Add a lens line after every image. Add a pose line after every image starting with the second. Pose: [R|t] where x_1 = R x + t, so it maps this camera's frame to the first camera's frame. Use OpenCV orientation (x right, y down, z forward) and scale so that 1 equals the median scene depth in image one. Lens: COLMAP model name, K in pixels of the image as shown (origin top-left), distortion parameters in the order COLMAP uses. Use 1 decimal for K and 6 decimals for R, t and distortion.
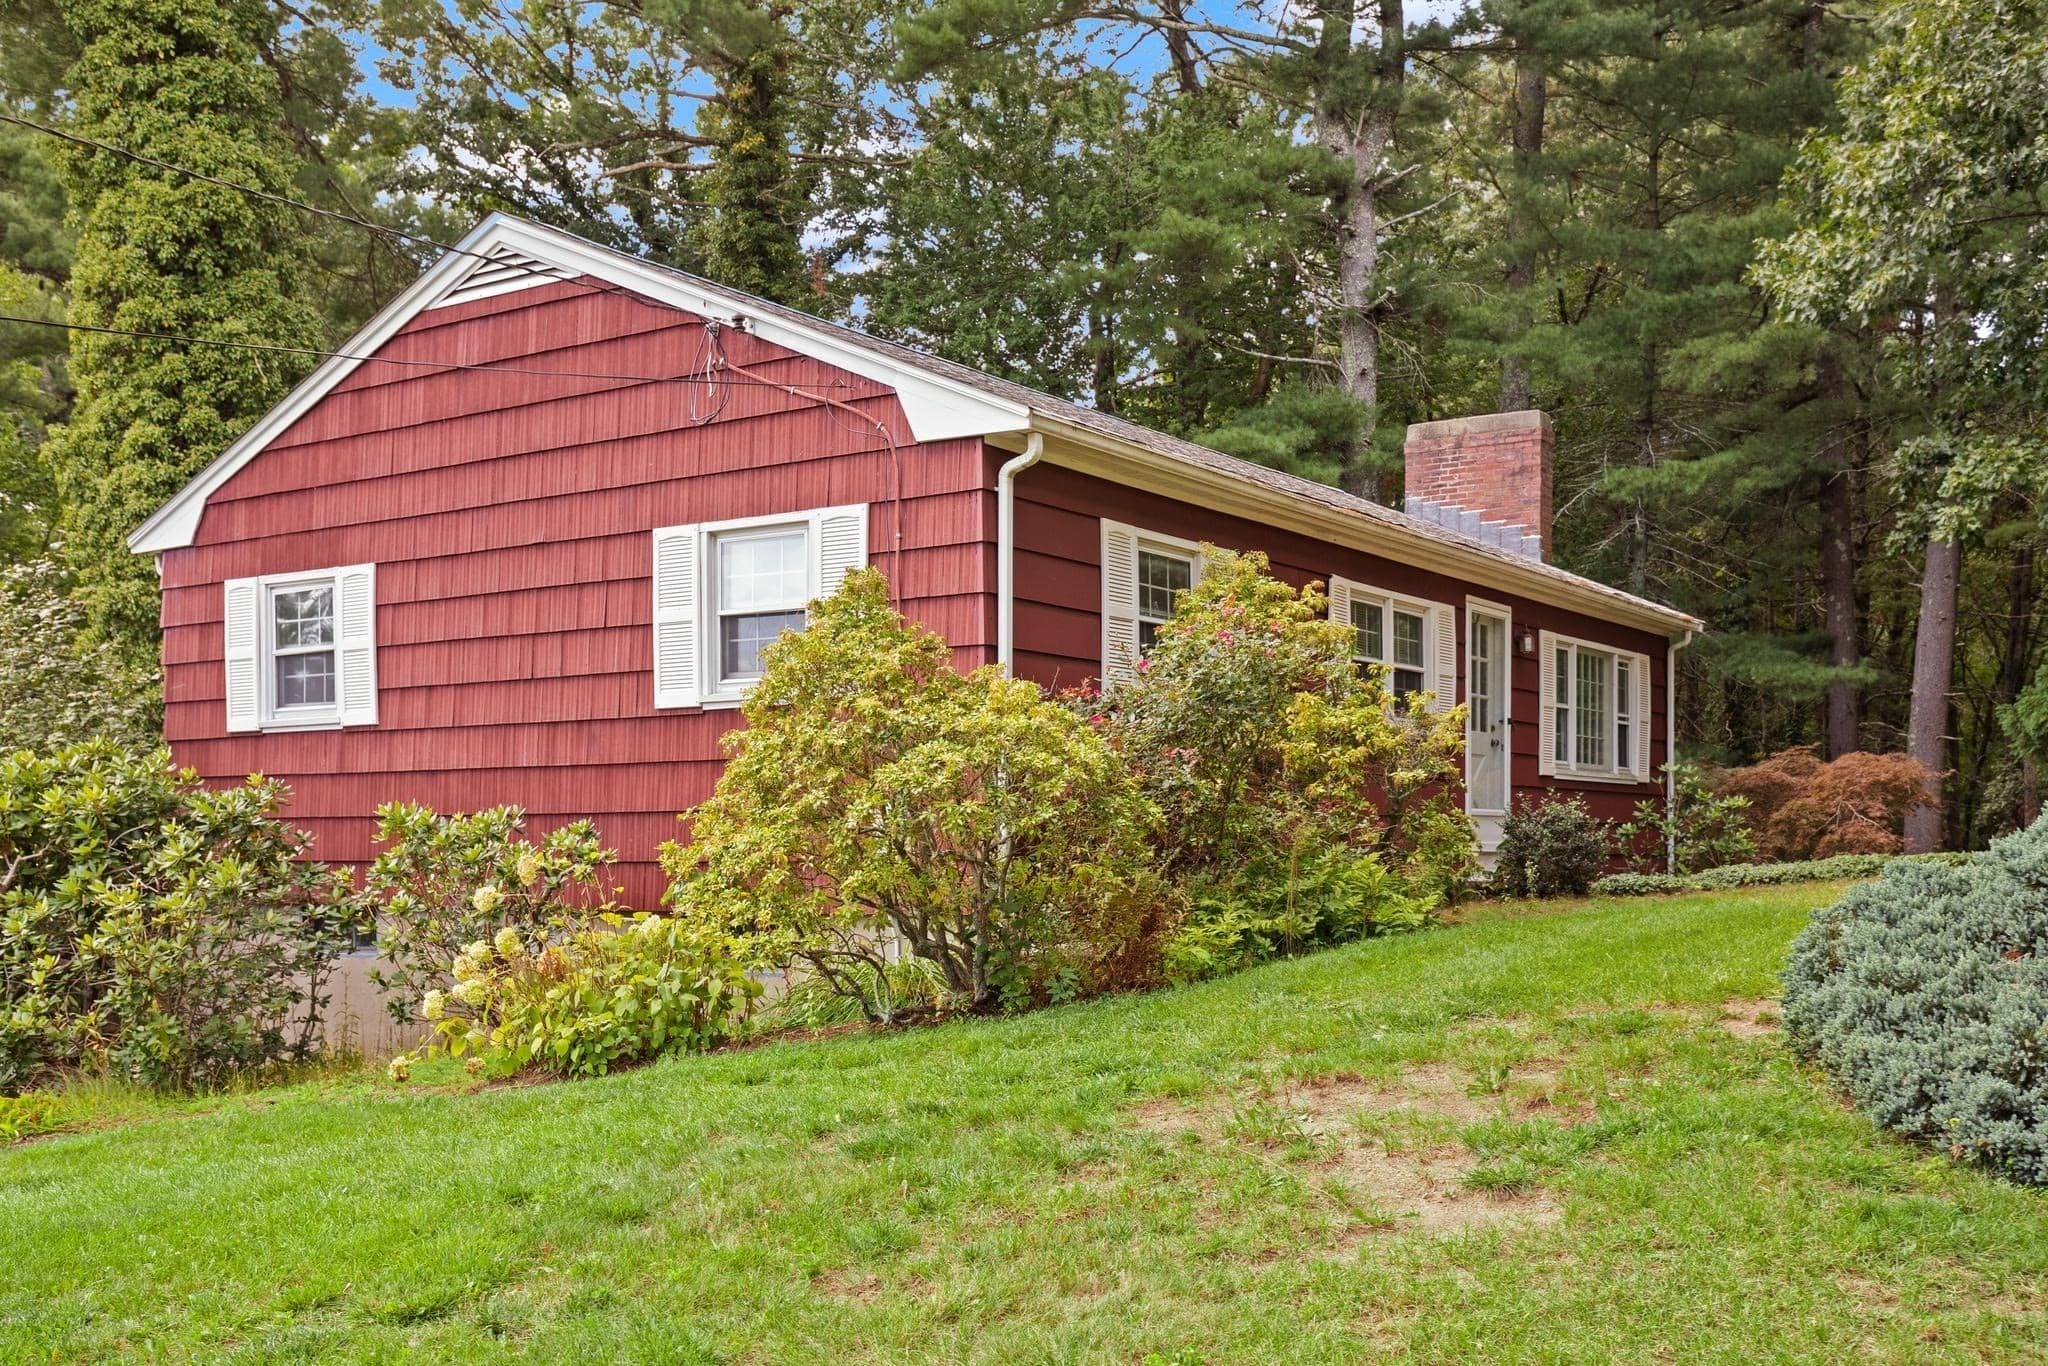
lens RADIAL K [[2057.7, 0, 1021.6], [0, 2057.7, 875.7], [0, 0, 1]] dist [0.008243, 0.022890]
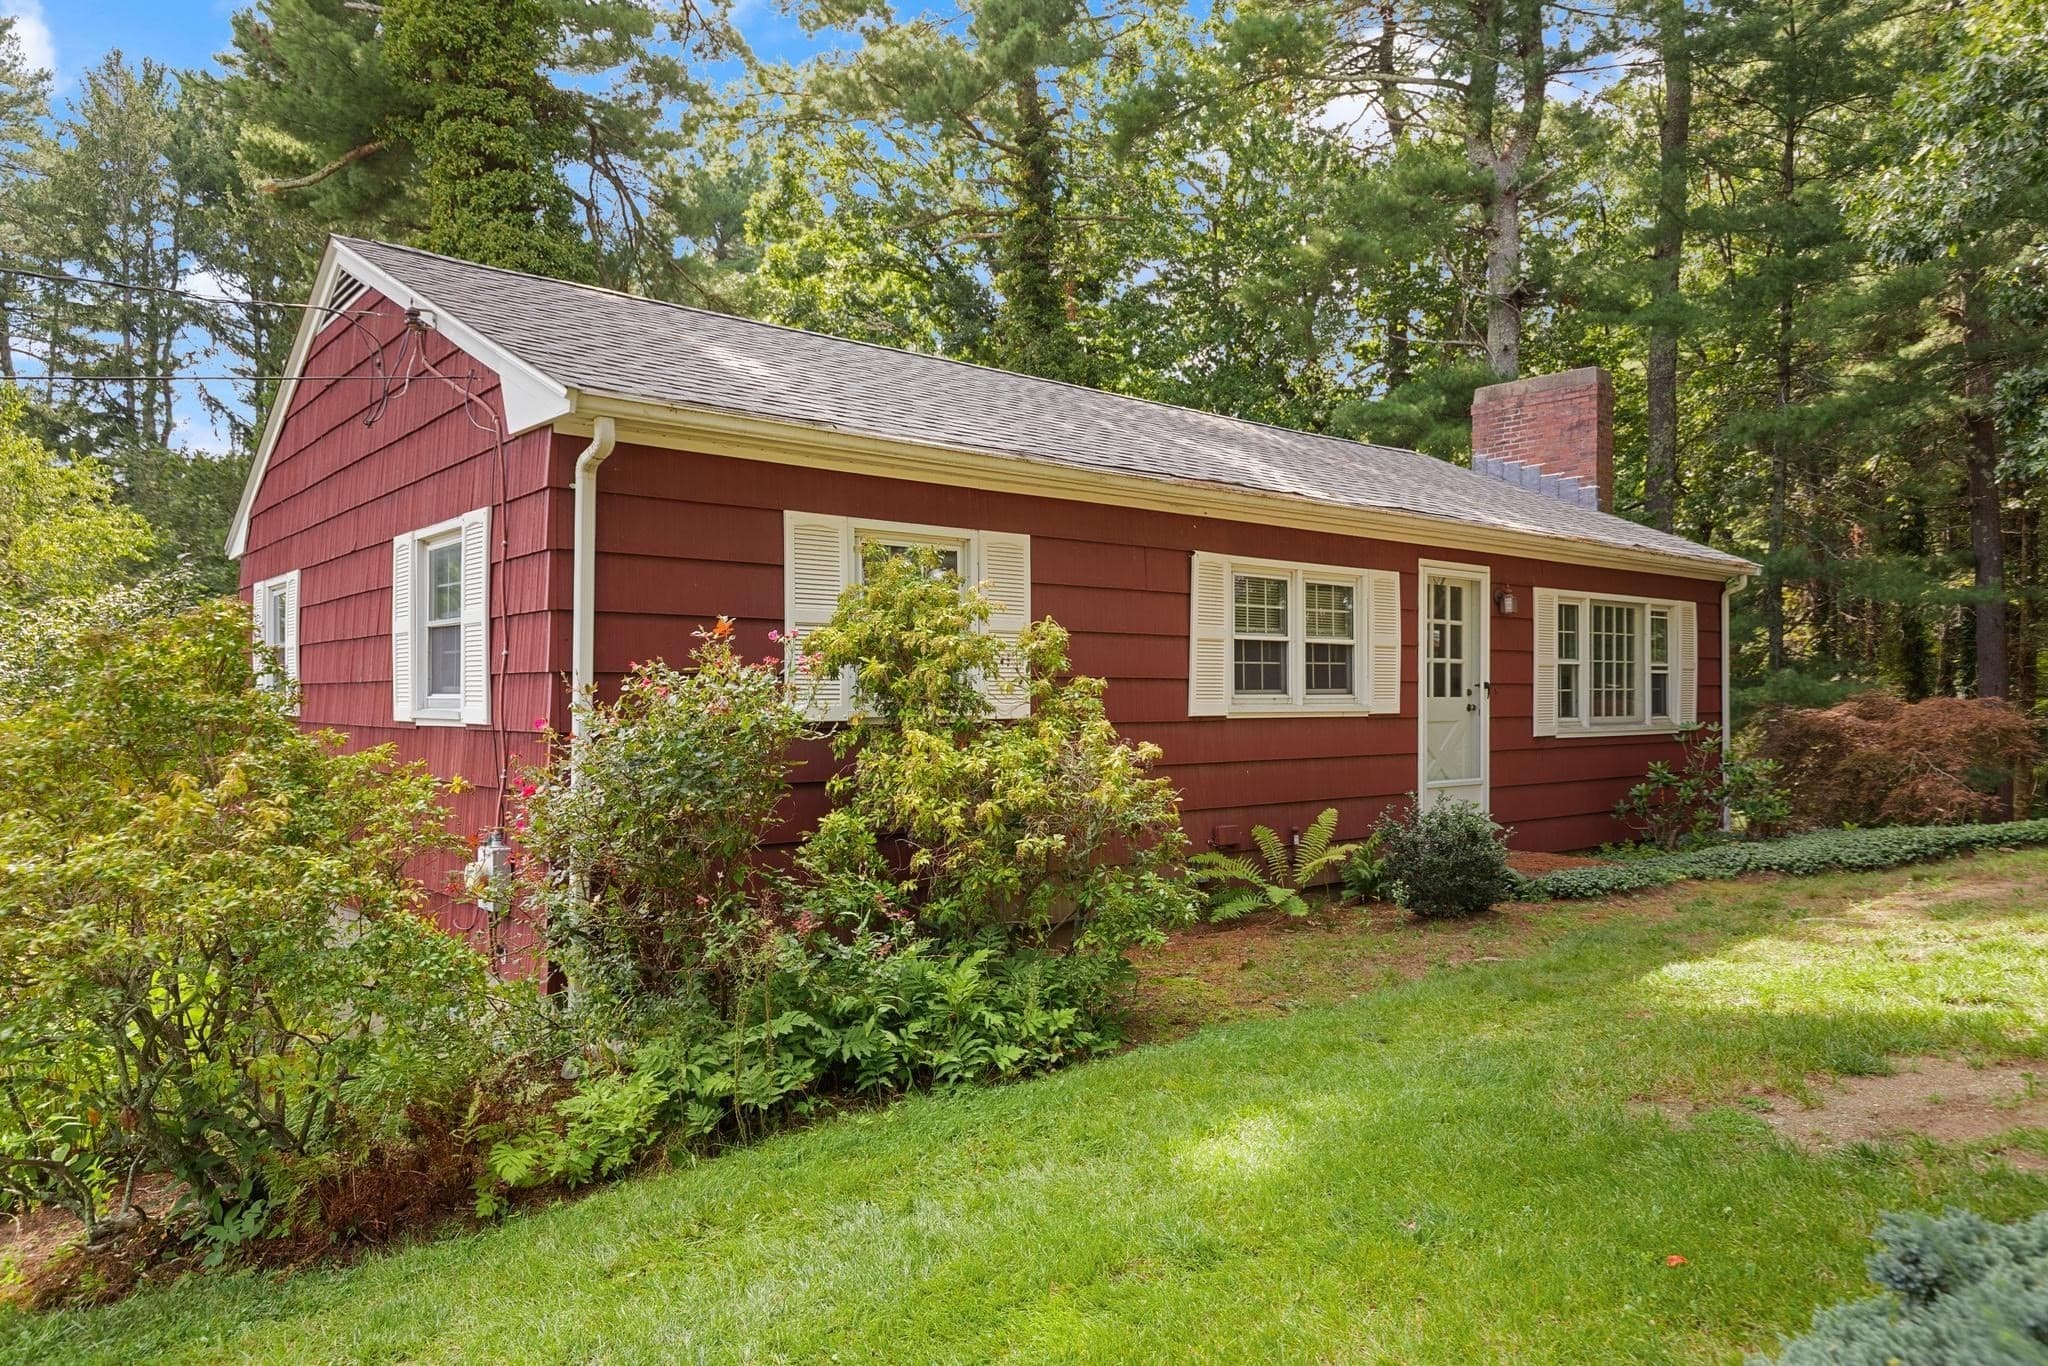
lens RADIAL K [[1336.5, 0, 1031.1], [0, 1336.5, 689.1], [0, 0, 1]] dist [0.008967, 0.001748]
pose [[0.962218, -0.002691, -0.272267, 0.209468], [-0.002267, 0.999837, -0.017896, -0.063873], [0.272271, 0.017837, 0.962055, 0.351521]]
